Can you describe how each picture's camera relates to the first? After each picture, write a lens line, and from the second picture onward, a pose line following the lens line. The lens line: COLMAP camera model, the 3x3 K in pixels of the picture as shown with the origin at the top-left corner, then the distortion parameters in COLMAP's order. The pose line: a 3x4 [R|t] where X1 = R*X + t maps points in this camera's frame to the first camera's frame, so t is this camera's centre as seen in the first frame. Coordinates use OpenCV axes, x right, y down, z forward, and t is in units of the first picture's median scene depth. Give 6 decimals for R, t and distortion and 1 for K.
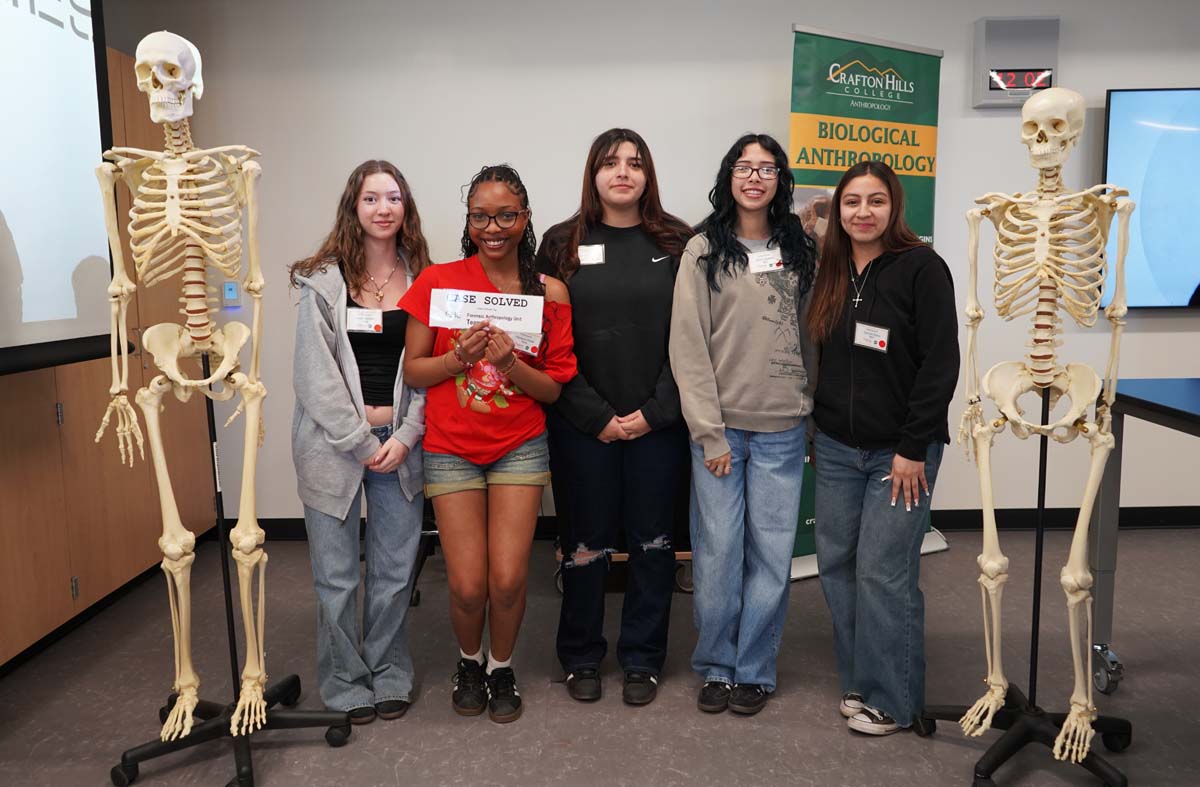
lens RADIAL K [[972.0, 0, 600.0], [0, 972.0, 393.5], [0, 0, 1]] dist [-0.007861, 0.000438]
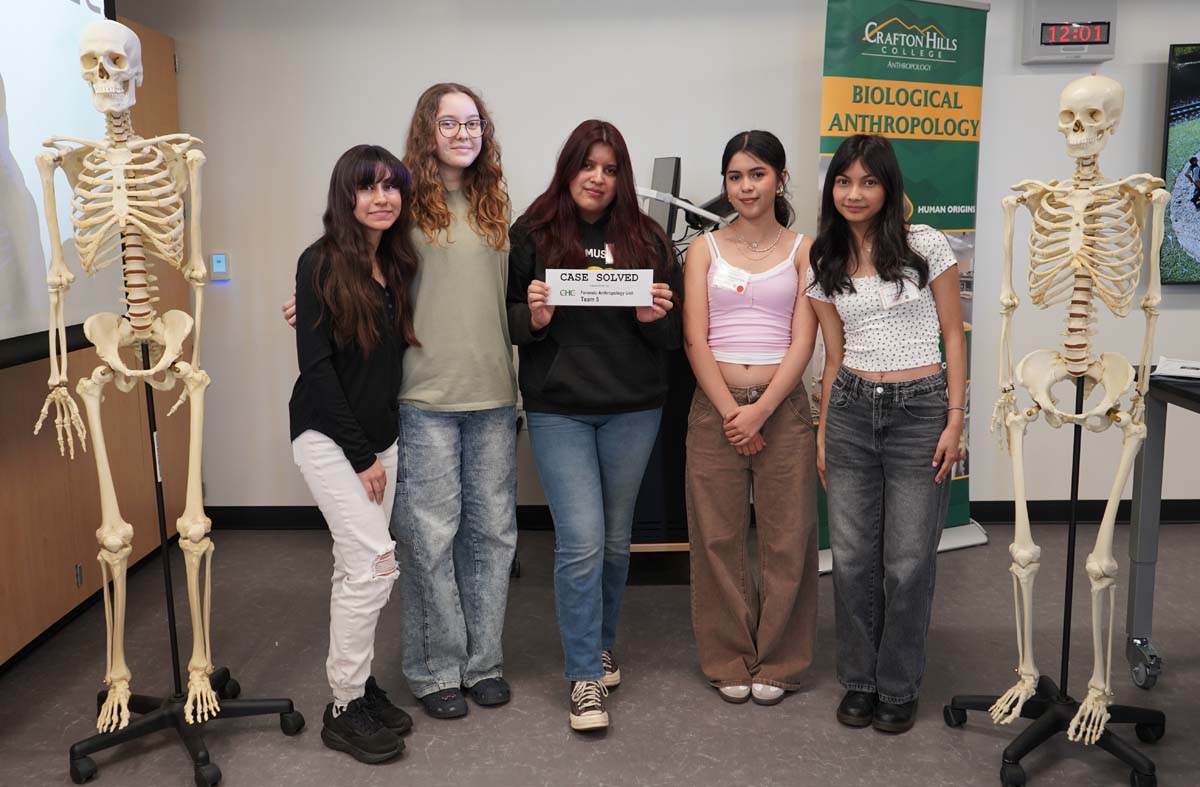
lens RADIAL K [[1118.5, 0, 579.5], [0, 1118.5, 394.2], [0, 0, 1]] dist [0.009433, 0.005627]
pose [[0.999877, 0.004027, -0.015140, -0.034817], [-0.003634, 0.999659, 0.025864, -0.015286], [0.015239, -0.025806, 0.999551, -0.150692]]
